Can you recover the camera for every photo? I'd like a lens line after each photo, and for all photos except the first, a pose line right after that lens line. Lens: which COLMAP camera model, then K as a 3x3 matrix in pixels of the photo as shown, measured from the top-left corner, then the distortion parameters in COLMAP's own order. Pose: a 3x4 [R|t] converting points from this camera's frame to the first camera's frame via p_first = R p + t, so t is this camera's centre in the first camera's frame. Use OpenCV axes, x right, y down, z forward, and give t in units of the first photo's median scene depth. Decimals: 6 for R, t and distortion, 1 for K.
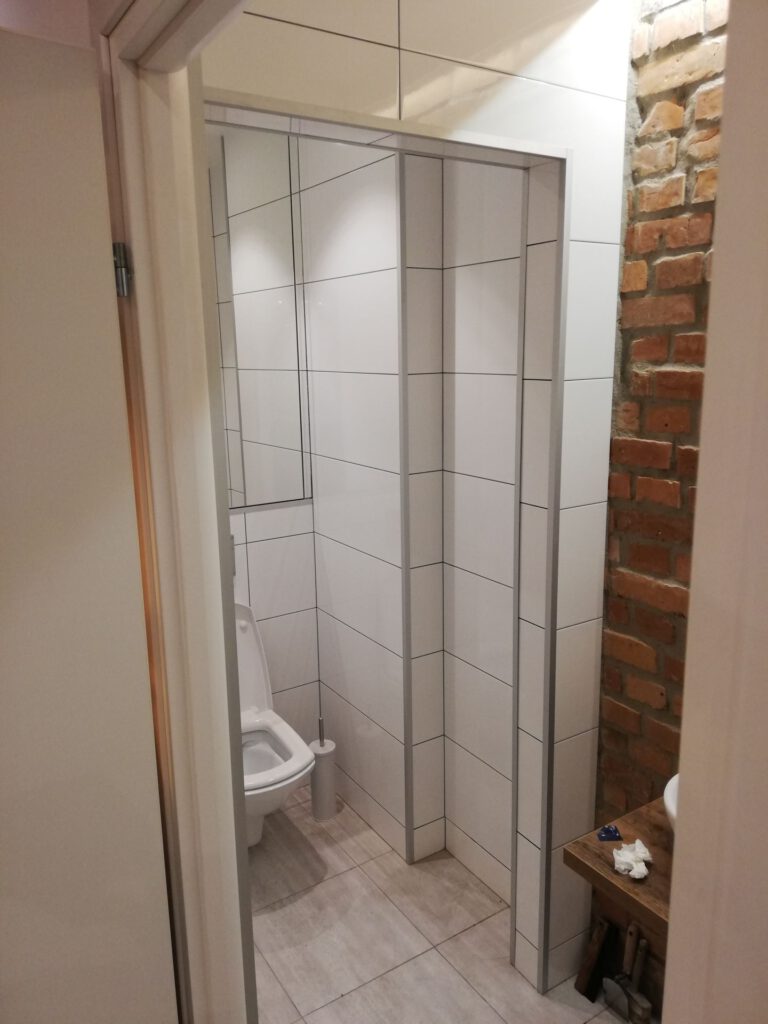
lens RADIAL K [[756.9, 0, 385.4], [0, 756.9, 506.5], [0, 0, 1]] dist [0.057253, -0.097532]
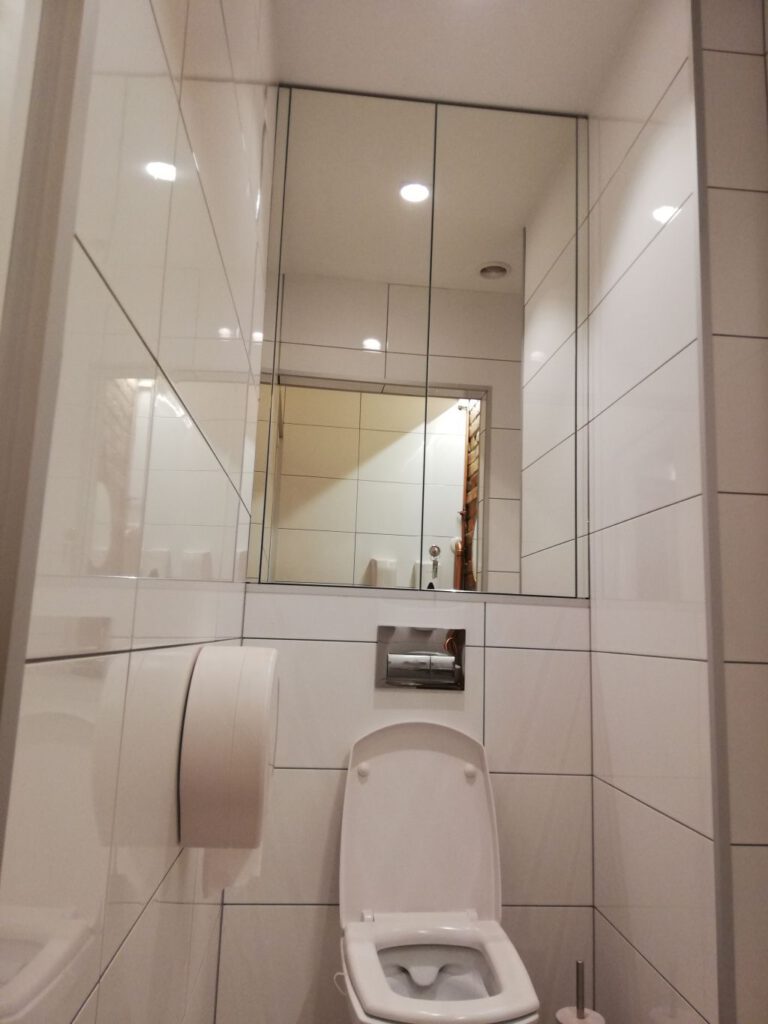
lens RADIAL K [[756.9, 0, 385.4], [0, 756.9, 506.5], [0, 0, 1]] dist [0.057253, -0.097532]
pose [[0.881931, -0.024248, -0.470755, 0.104478], [-0.150514, 0.931911, -0.329981, 0.258371], [0.446703, 0.361875, 0.818231, 0.498942]]
